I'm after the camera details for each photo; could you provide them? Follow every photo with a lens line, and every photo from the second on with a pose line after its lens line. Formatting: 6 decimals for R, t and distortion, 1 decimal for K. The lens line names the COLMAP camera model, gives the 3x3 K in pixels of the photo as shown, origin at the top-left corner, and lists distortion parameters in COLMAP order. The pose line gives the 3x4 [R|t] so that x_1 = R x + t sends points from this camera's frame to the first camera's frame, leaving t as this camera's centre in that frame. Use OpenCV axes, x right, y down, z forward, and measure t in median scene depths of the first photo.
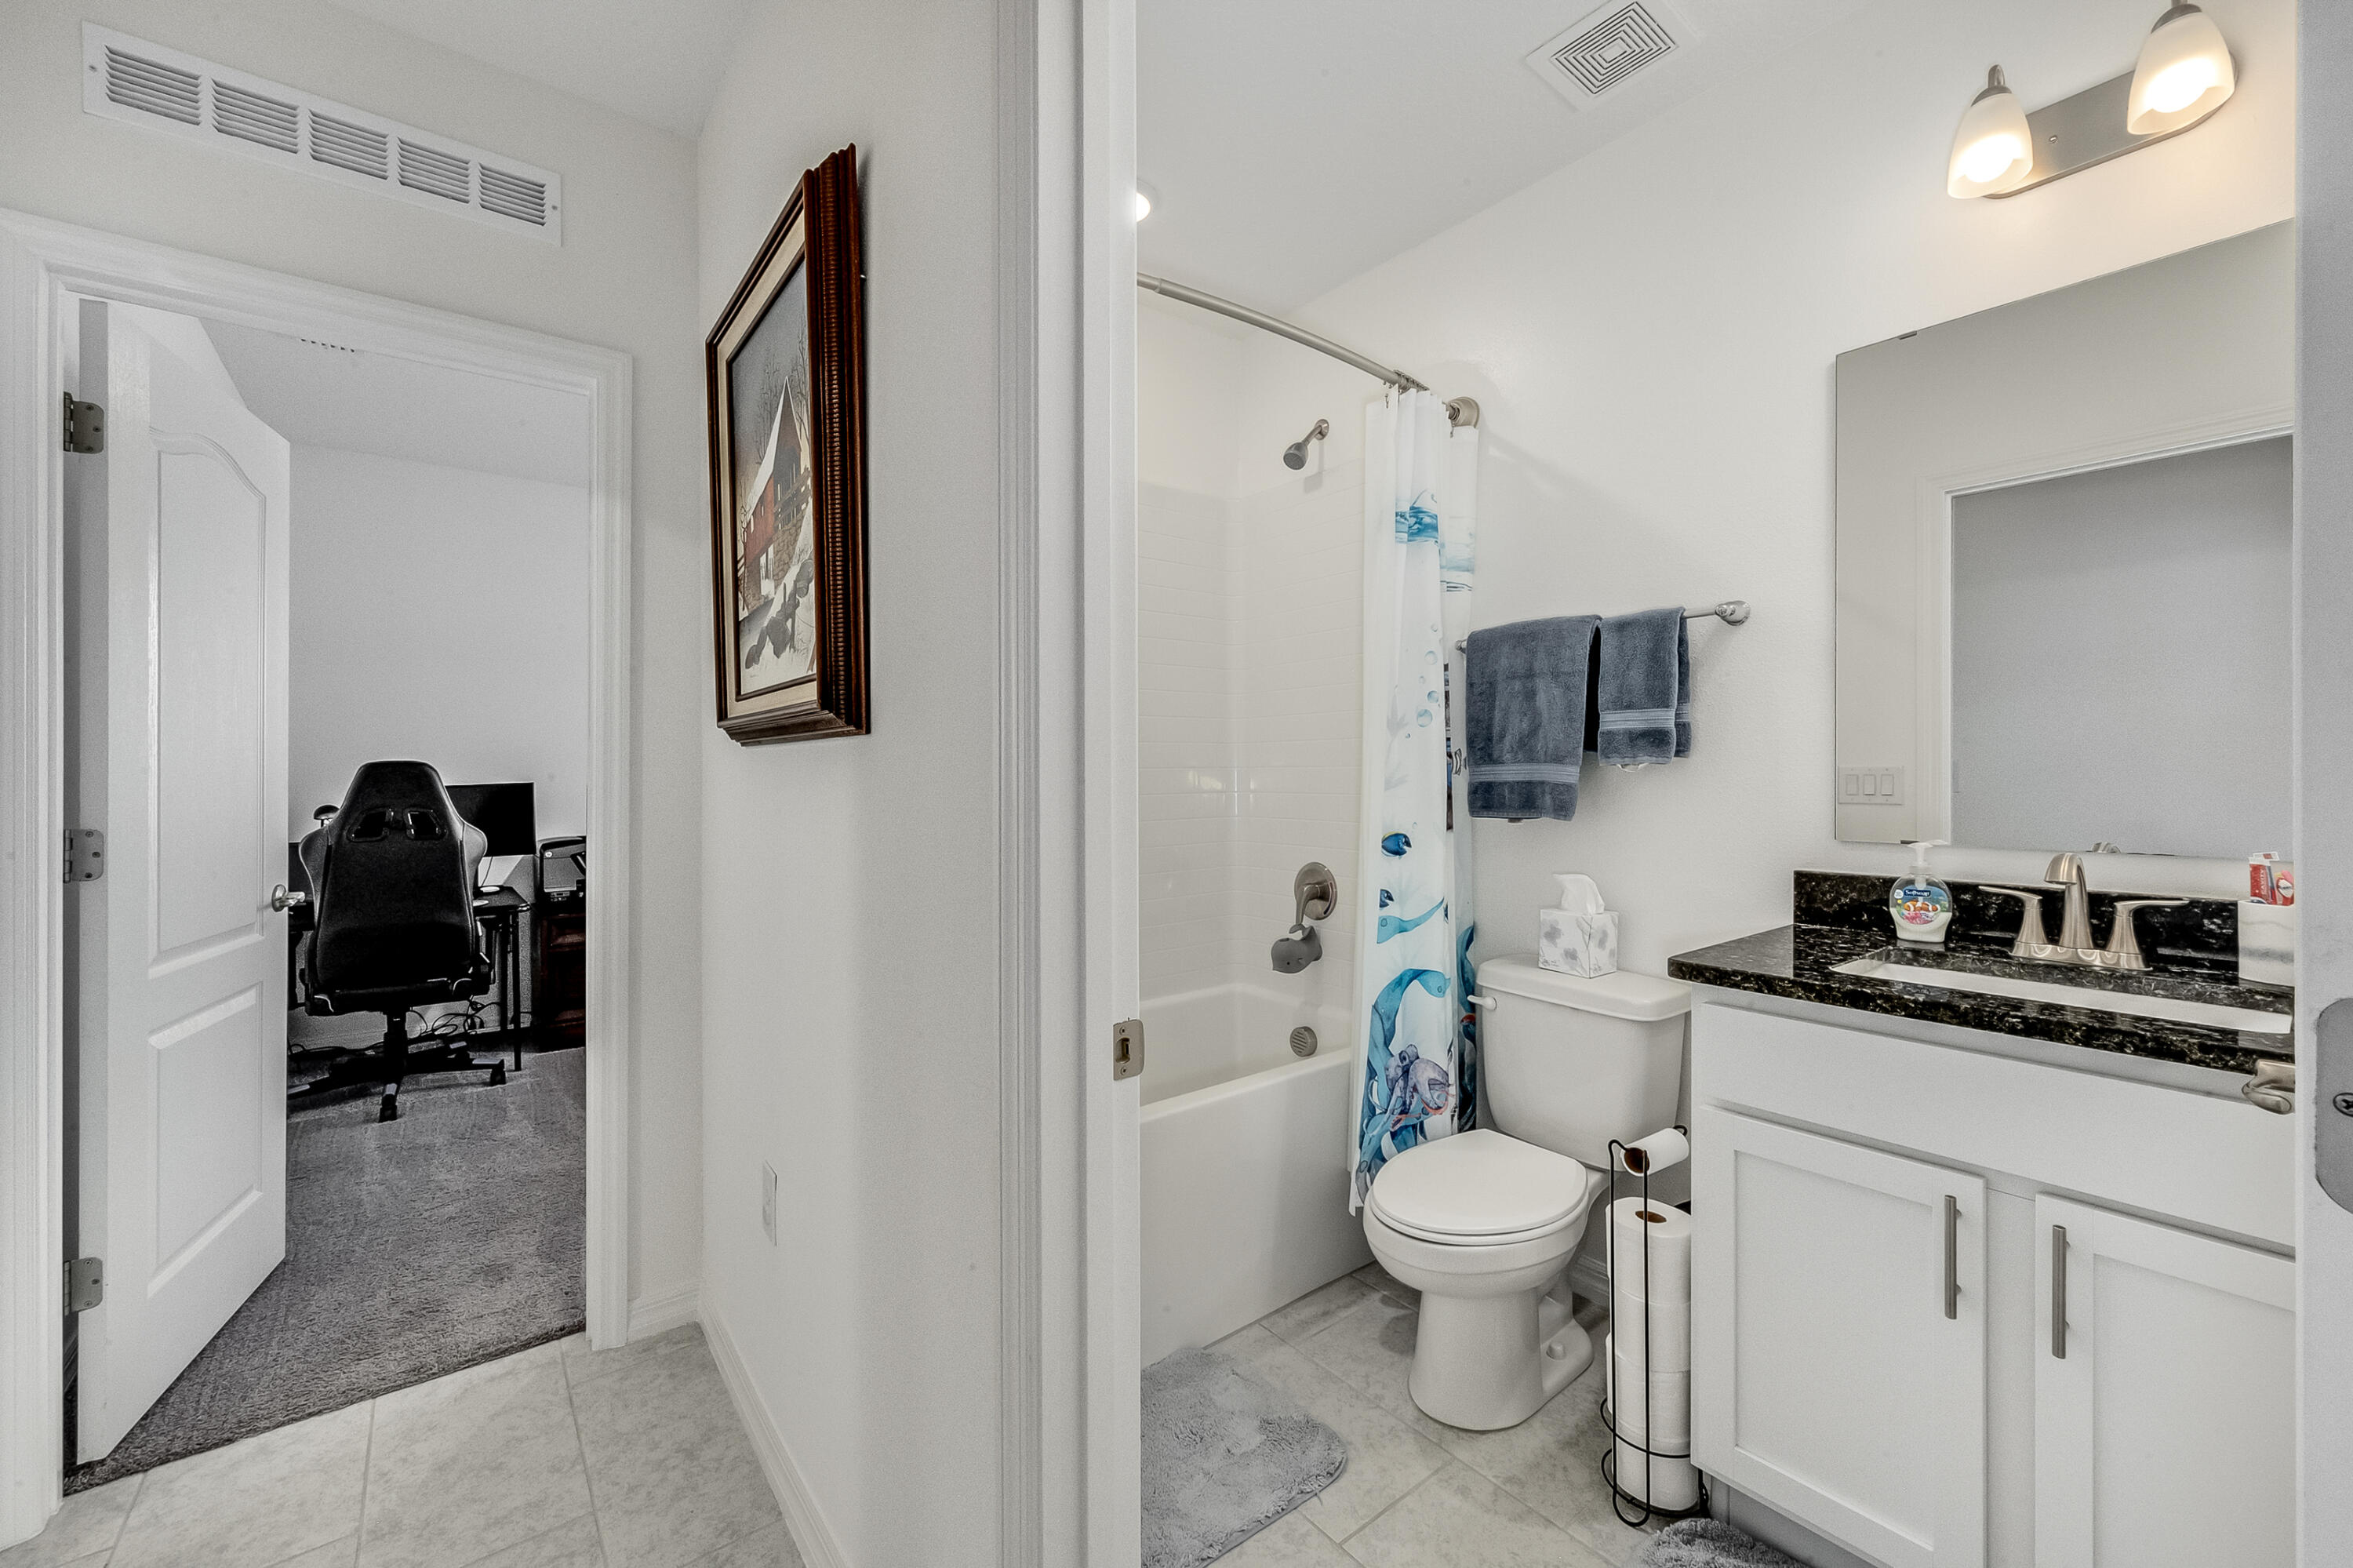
lens RADIAL K [[930.7, 0, 1172.3], [0, 930.7, 781.0], [0, 0, 1]] dist [-0.001782, -0.000441]
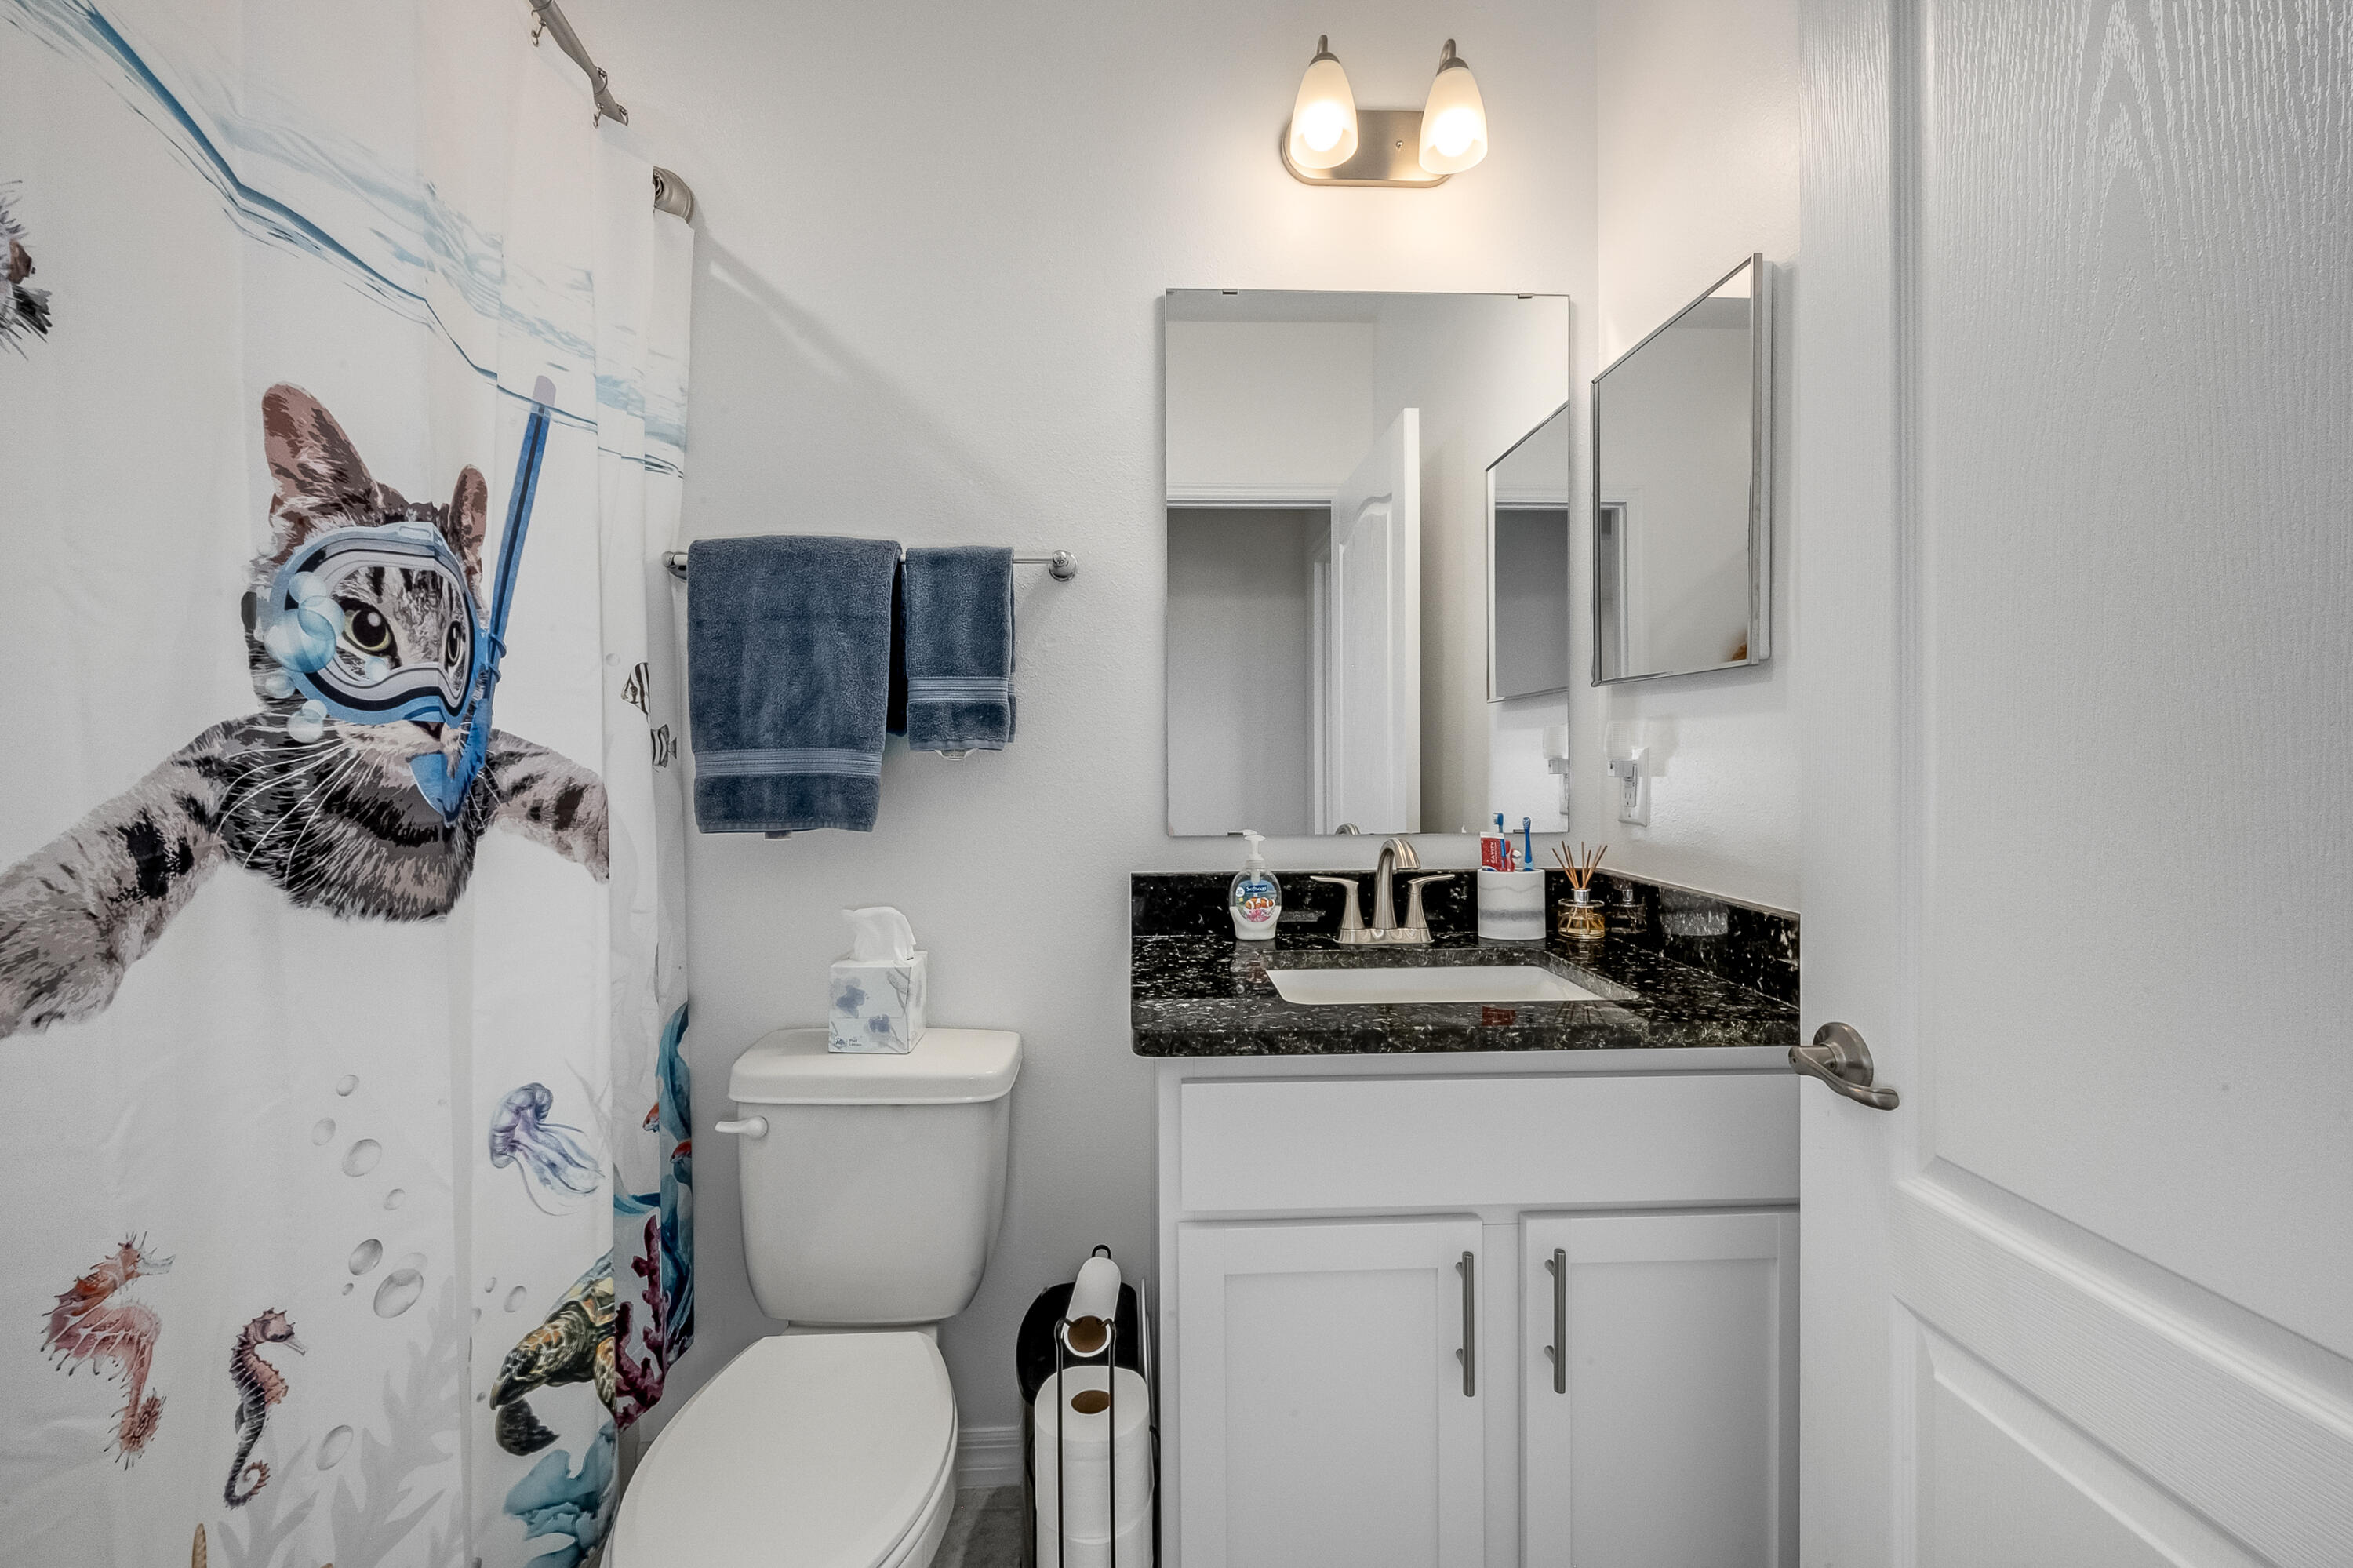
lens RADIAL K [[956.8, 0, 1171.2], [0, 956.8, 757.7], [0, 0, 1]] dist [0.000074, -0.000284]
pose [[0.578465, -0.002887, 0.815702, -0.025538], [0.011220, 0.999927, -0.004417, -0.006429], [-0.815630, 0.011707, 0.578455, 0.413351]]
